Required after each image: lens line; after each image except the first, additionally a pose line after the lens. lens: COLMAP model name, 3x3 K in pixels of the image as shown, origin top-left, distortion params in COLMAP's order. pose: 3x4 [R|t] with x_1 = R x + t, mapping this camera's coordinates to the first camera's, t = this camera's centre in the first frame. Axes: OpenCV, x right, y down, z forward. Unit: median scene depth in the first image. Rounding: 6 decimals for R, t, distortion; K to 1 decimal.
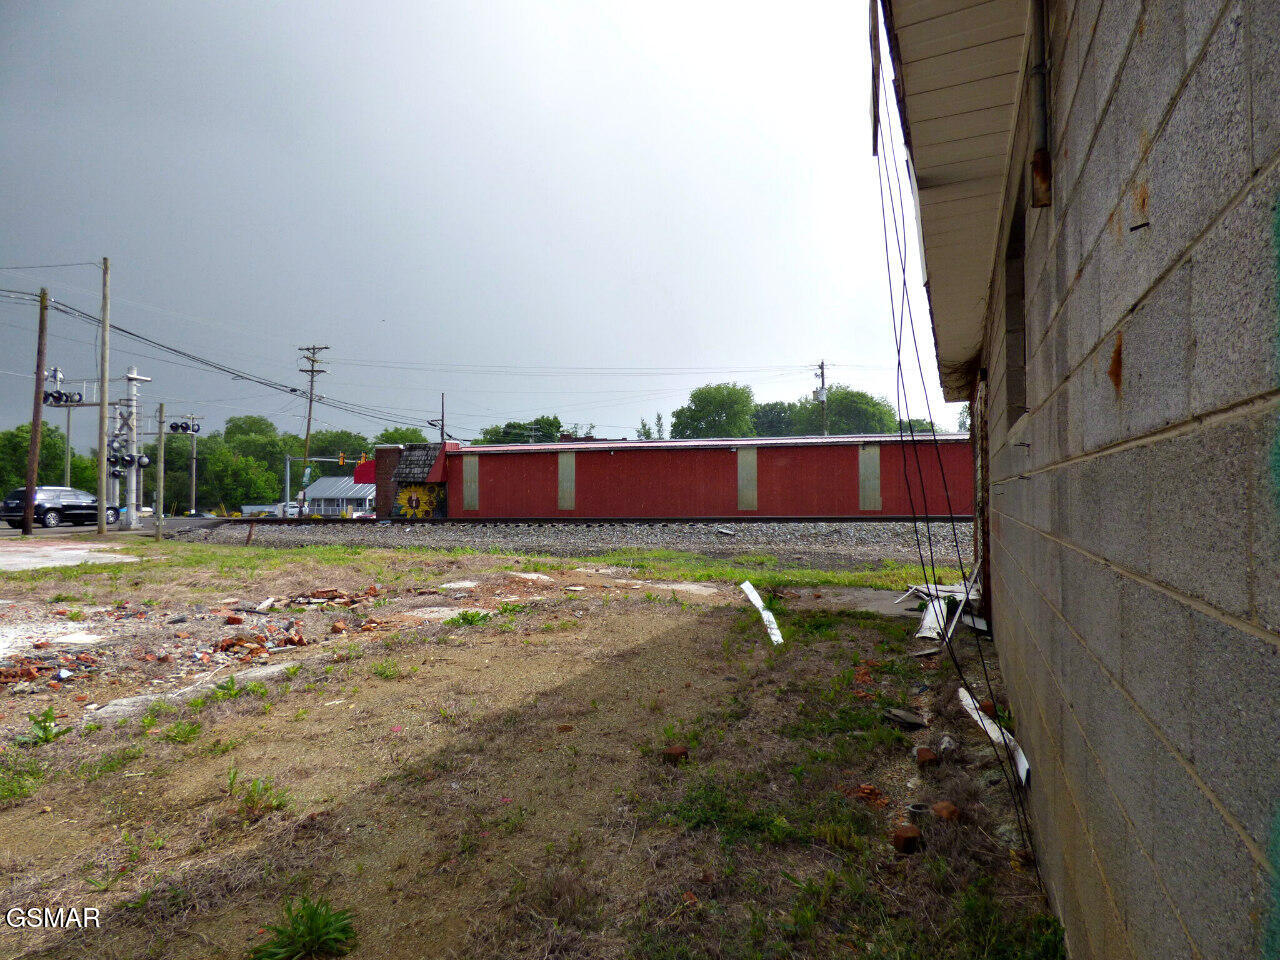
lens RADIAL K [[769.0, 0, 638.2], [0, 769.0, 492.7], [0, 0, 1]] dist [-0.017823, -0.001855]
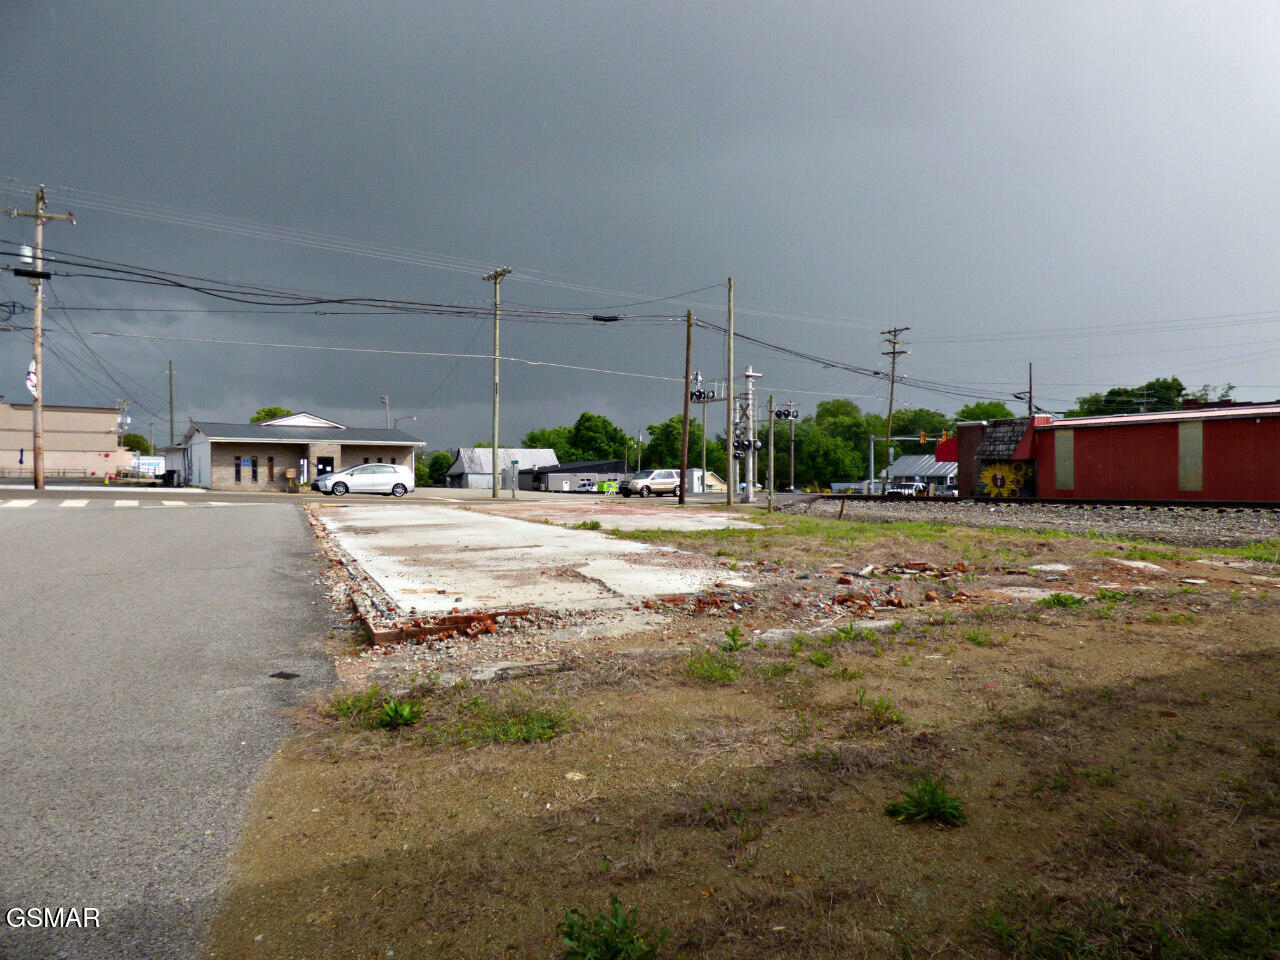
lens RADIAL K [[769.0, 0, 643.2], [0, 769.0, 477.9], [0, 0, 1]] dist [-0.017823, -0.001855]
pose [[0.753442, 0.004025, -0.657502, 0.026956], [0.002430, 0.999957, 0.008905, -0.006668], [0.657510, -0.008307, 0.753400, -0.127200]]
